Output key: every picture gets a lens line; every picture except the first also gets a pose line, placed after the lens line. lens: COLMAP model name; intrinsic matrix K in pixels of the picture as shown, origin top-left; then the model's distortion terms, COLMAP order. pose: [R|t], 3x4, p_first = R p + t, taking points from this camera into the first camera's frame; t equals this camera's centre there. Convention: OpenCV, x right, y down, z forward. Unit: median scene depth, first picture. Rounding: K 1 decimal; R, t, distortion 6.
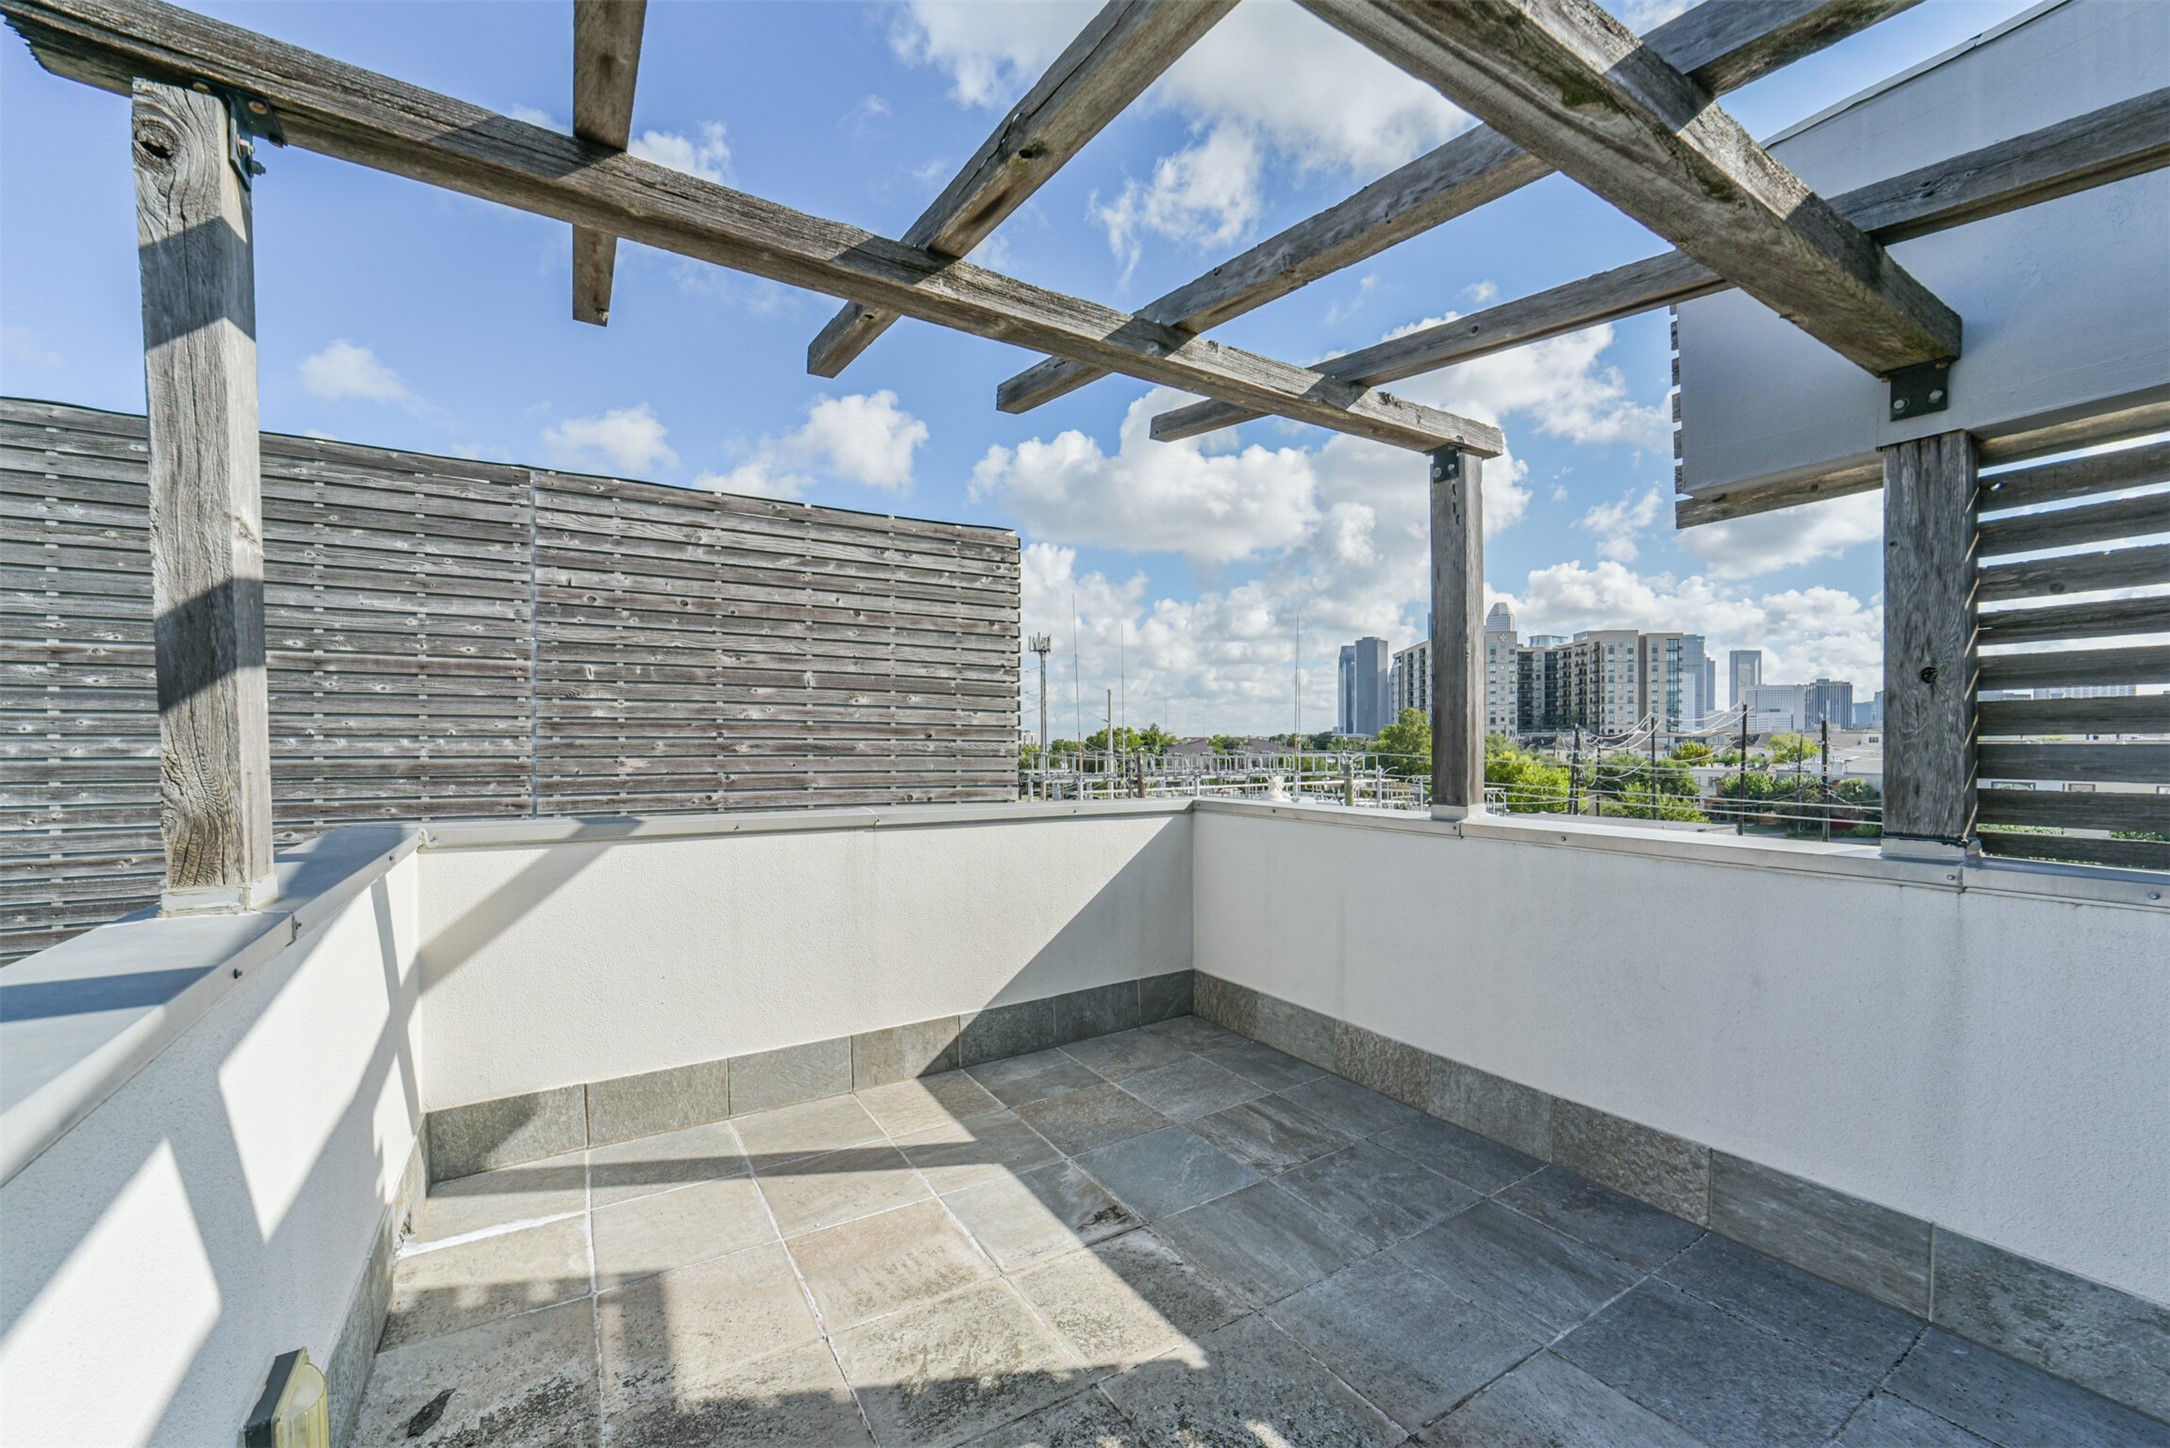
lens RADIAL K [[836.1, 0, 1083.5], [0, 836.1, 738.1], [0, 0, 1]] dist [-0.012966, 0.000192]
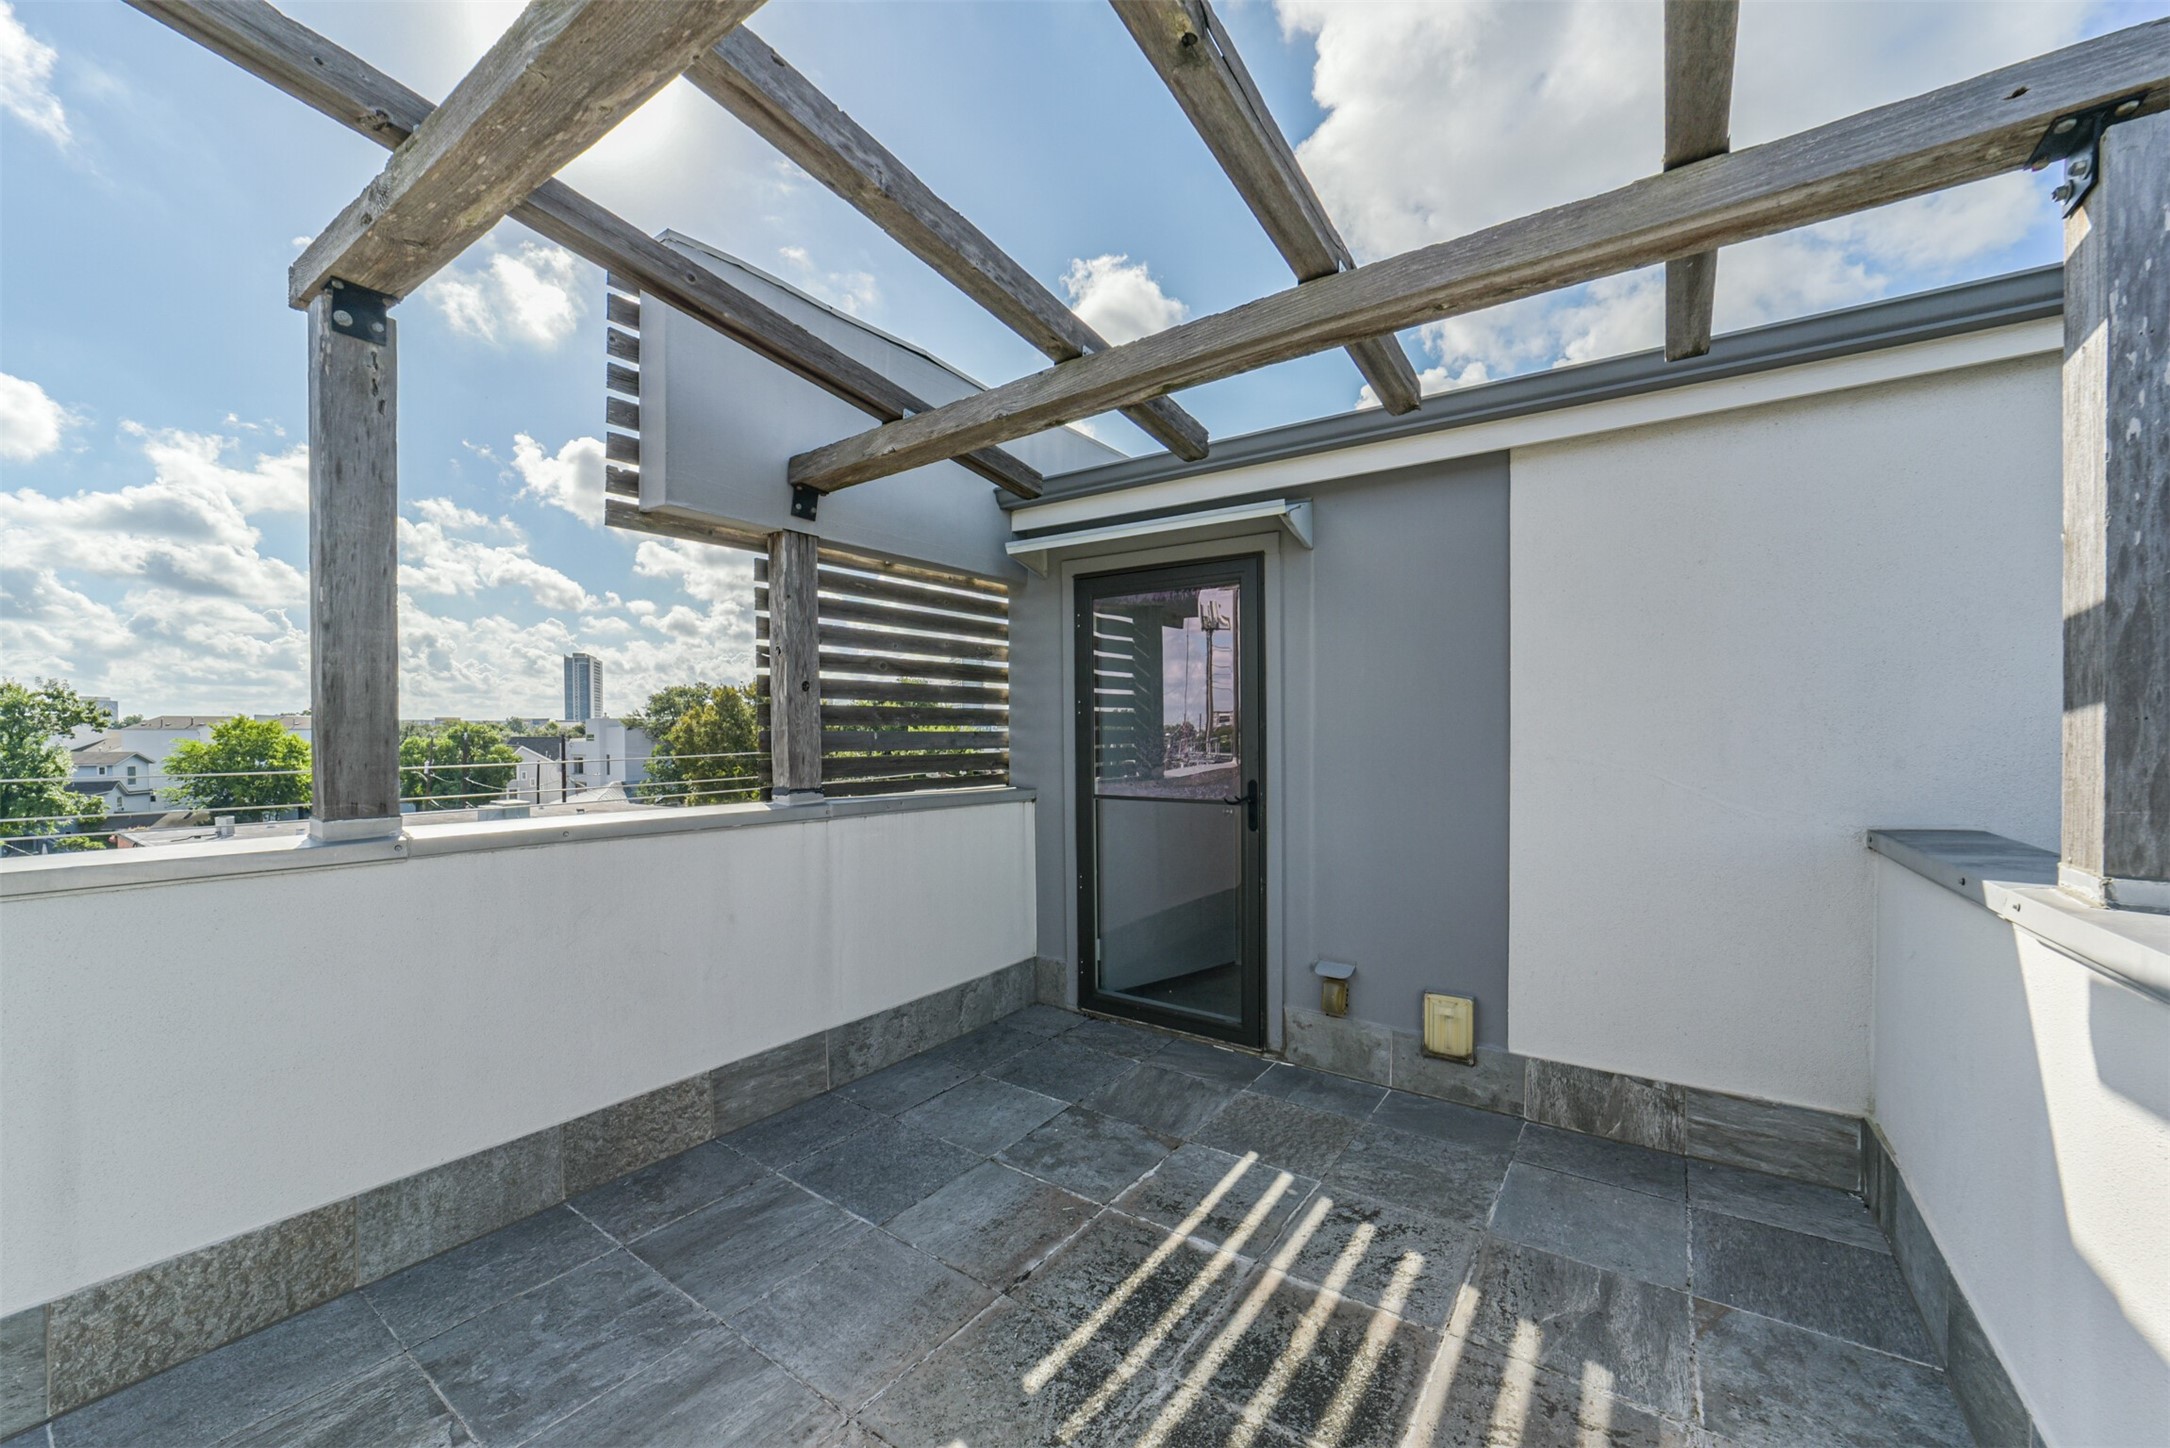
lens RADIAL K [[836.1, 0, 1083.5], [0, 836.1, 738.1], [0, 0, 1]] dist [-0.012966, 0.000192]
pose [[-0.382198, 0.003336, 0.924074, -0.560302], [0.000647, 0.999994, -0.003342, 0.024032], [-0.924080, -0.000679, -0.382198, 0.979466]]
